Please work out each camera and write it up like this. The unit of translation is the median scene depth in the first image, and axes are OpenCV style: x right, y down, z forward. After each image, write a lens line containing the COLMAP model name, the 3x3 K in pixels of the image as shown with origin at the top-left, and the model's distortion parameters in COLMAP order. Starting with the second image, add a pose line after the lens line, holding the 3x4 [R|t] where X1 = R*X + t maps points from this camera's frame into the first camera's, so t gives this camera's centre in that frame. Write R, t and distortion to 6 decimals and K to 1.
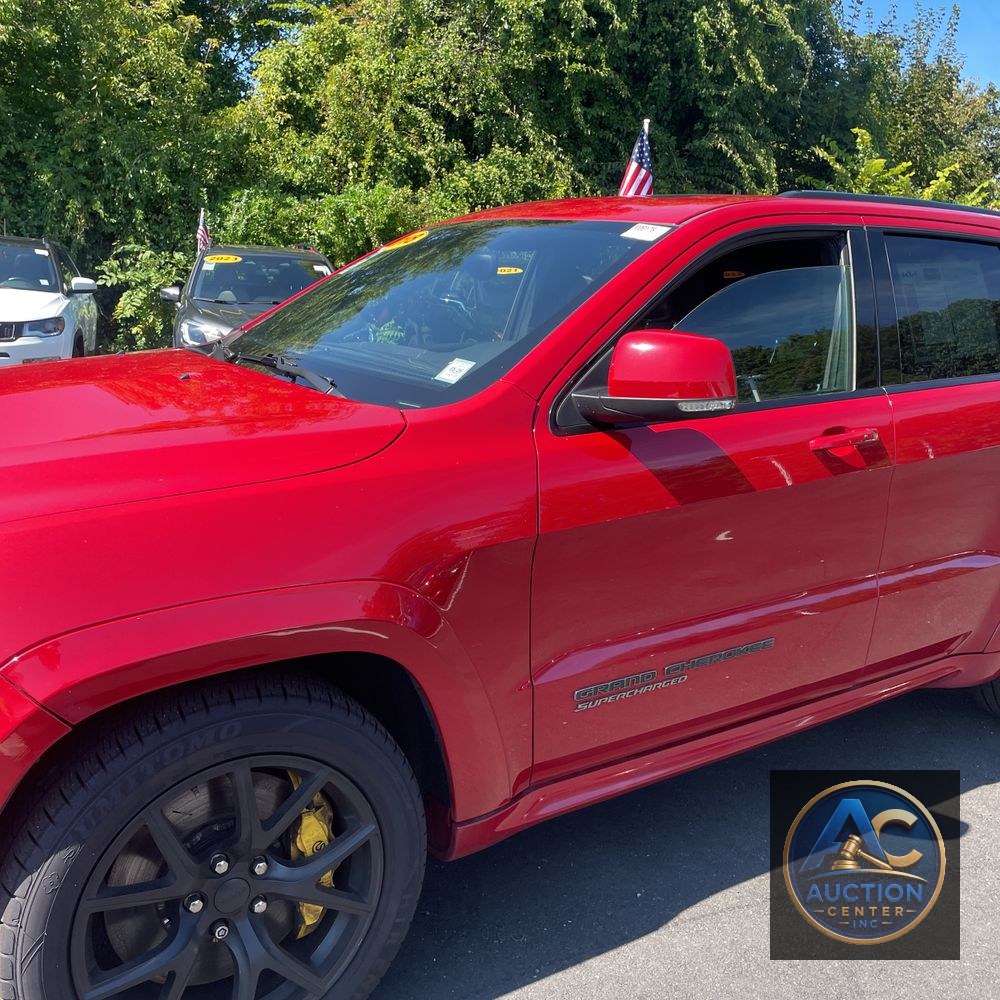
lens RADIAL K [[998.7, 0, 498.8], [0, 998.7, 501.0], [0, 0, 1]] dist [0.089573, -0.111226]
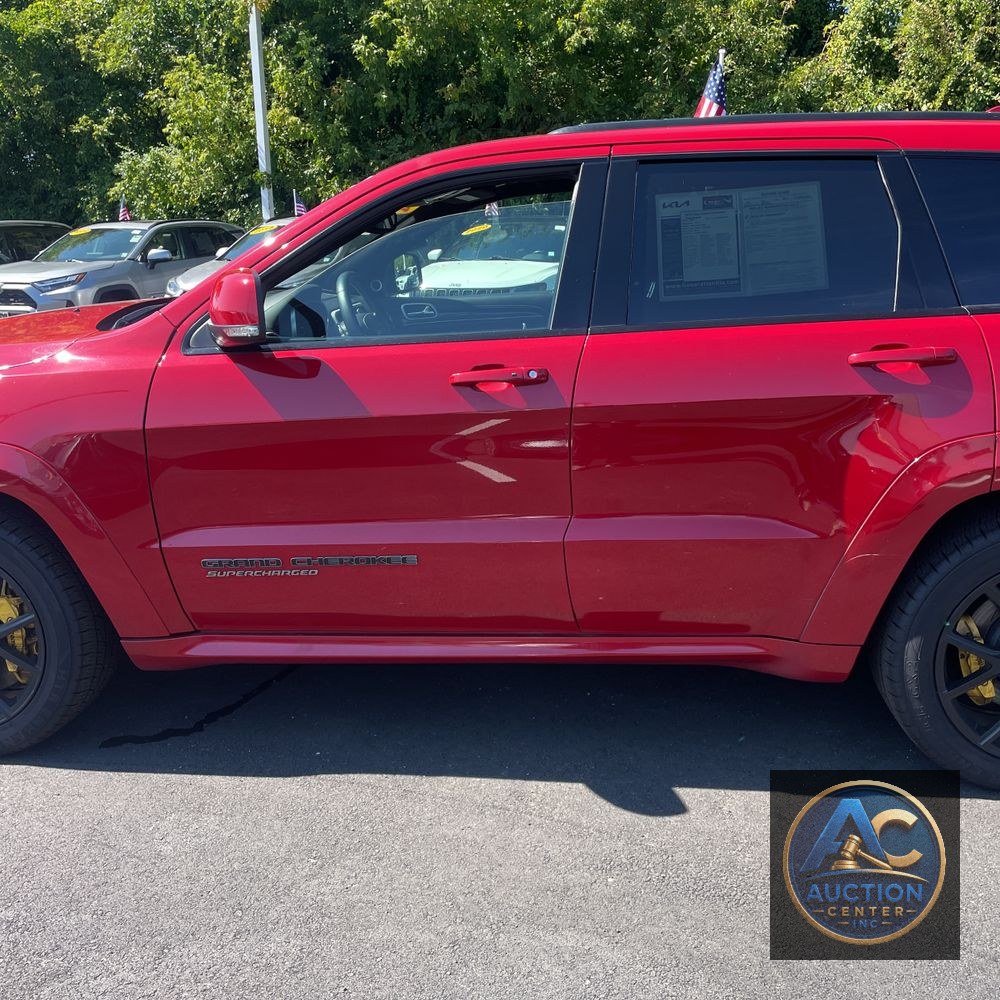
lens RADIAL K [[998.7, 0, 498.8], [0, 998.7, 501.0], [0, 0, 1]] dist [0.089573, -0.111226]
pose [[0.771841, 0.113127, -0.625671, 0.184346], [-0.092971, 0.993548, 0.064952, -0.000140], [0.628982, 0.008036, 0.777378, 0.039299]]
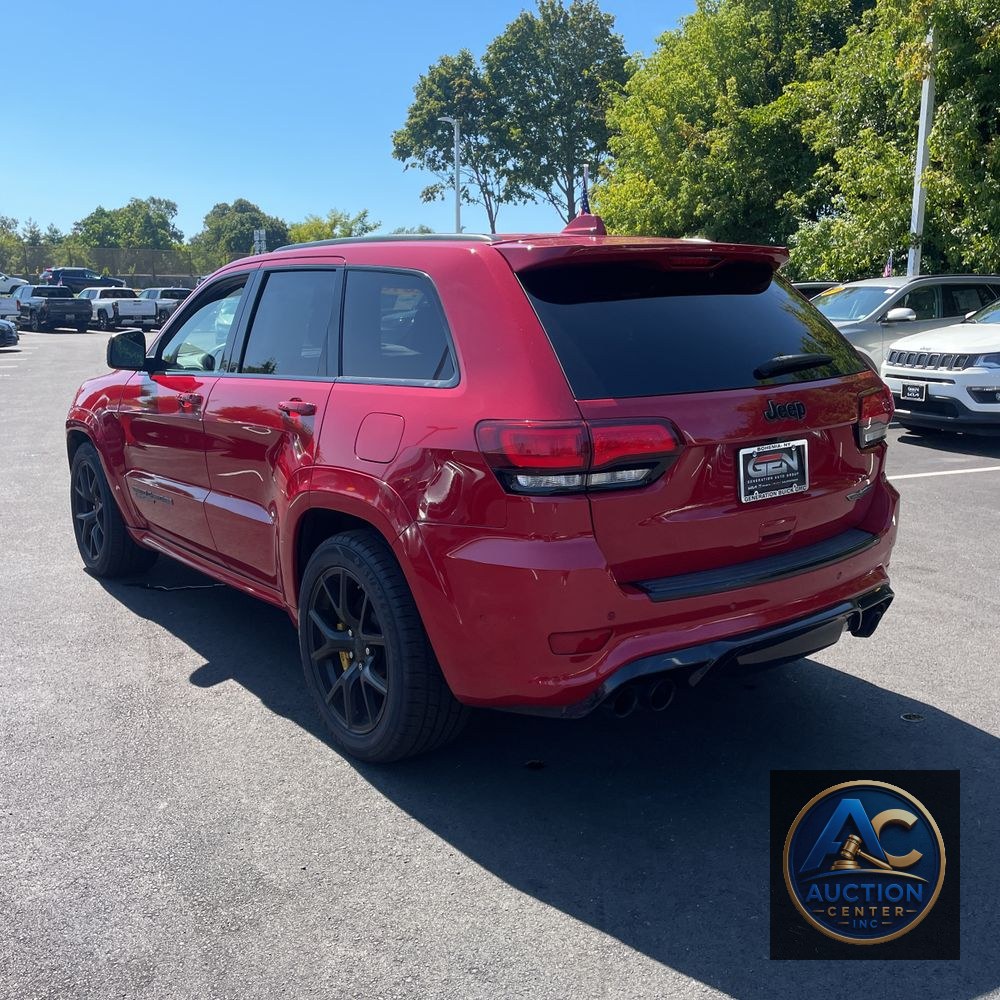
lens RADIAL K [[1005.8, 0, 511.5], [0, 1005.8, 500.7], [0, 0, 1]] dist [0.085415, -0.111668]
pose [[0.062688, 0.156913, -0.985621, 0.390039], [-0.205533, 0.968425, 0.141103, -0.045986], [0.976640, 0.193732, 0.092959, 0.260808]]
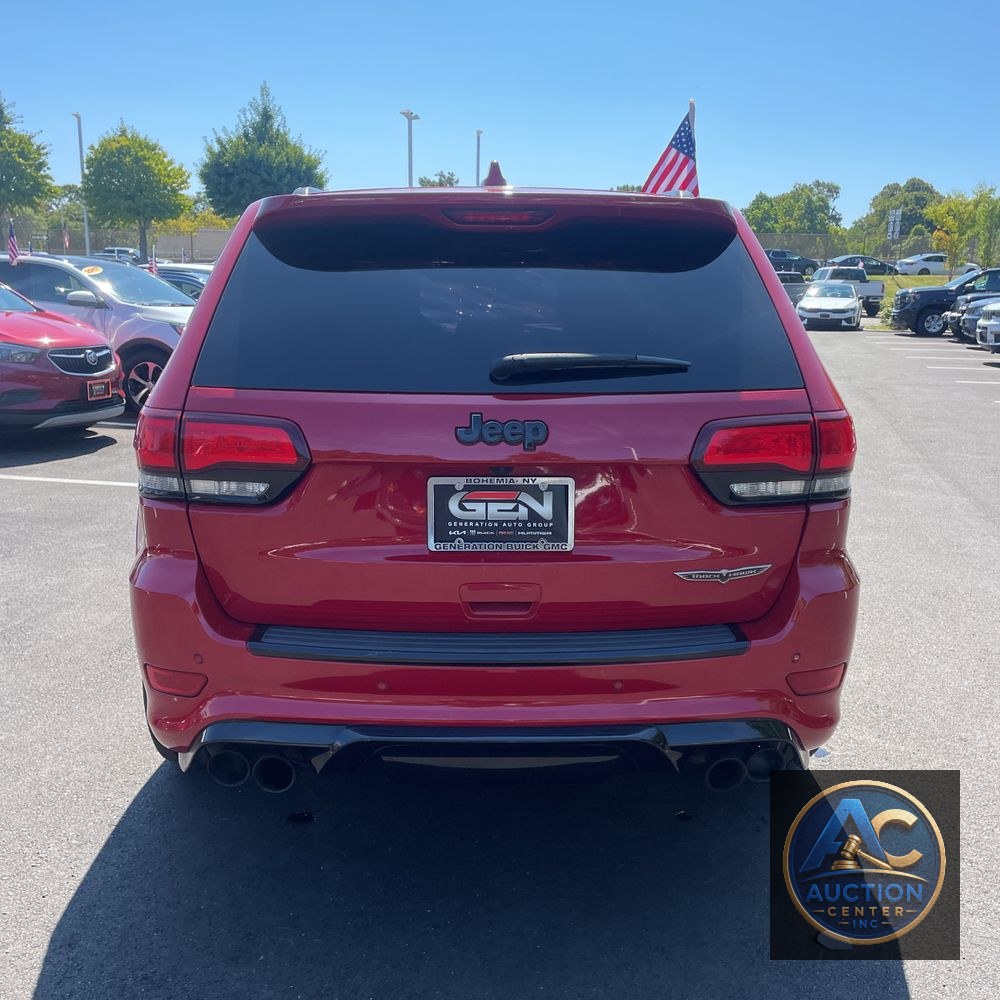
lens RADIAL K [[1000.4, 0, 497.1], [0, 1000.4, 505.2], [0, 0, 1]] dist [0.112296, -0.145817]
pose [[-0.536040, 0.137238, -0.832963, 0.305964], [-0.217600, 0.930894, 0.293406, -0.078894], [0.815666, 0.338530, -0.469133, 0.404527]]
